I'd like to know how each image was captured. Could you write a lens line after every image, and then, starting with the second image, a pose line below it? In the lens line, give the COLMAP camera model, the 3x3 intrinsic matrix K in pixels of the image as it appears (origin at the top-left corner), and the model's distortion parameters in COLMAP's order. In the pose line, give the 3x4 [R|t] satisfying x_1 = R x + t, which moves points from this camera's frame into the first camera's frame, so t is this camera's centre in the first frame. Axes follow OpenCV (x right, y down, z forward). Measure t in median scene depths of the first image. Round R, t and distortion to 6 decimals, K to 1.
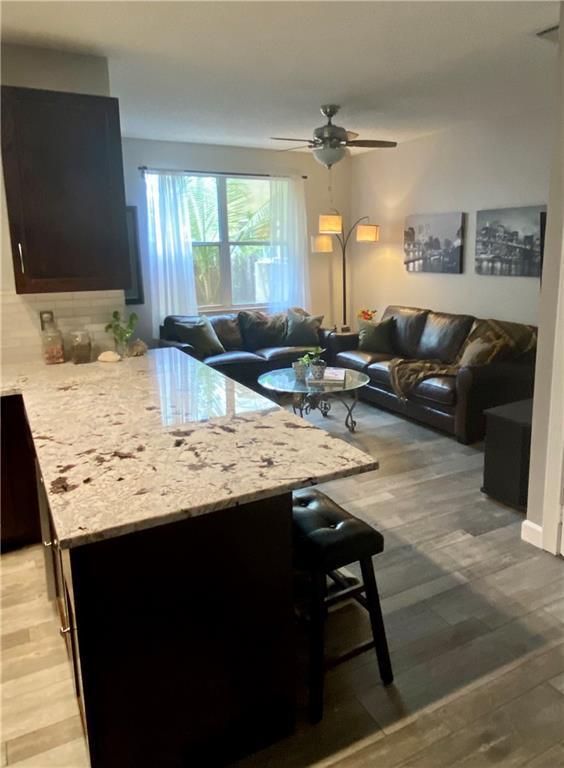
lens RADIAL K [[565.5, 0, 303.7], [0, 565.5, 359.9], [0, 0, 1]] dist [0.004608, 0.000016]
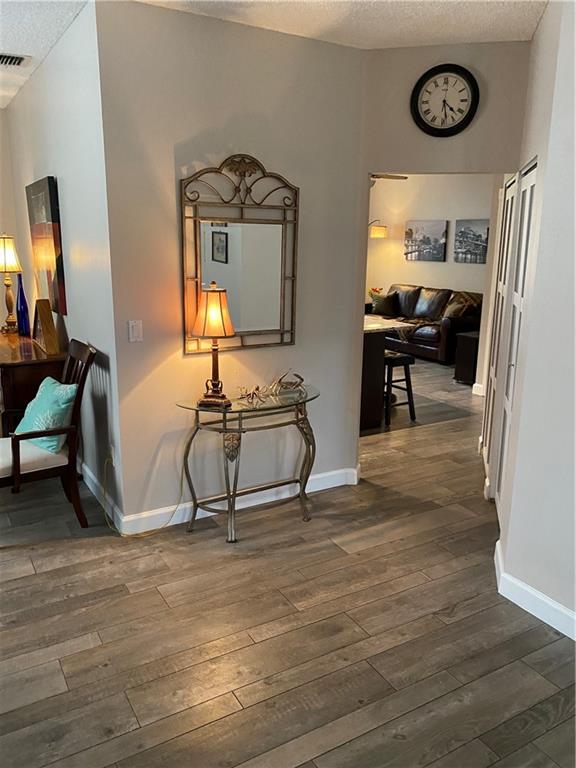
lens RADIAL K [[606.7, 0, 288.0], [0, 606.7, 384.0], [0, 0, 1]] dist [0.003259, -0.007503]
pose [[0.999295, 0.019939, 0.031816, -0.170713], [-0.021106, 0.999101, 0.036761, 0.114241], [-0.031054, -0.037407, 0.998817, -0.571178]]
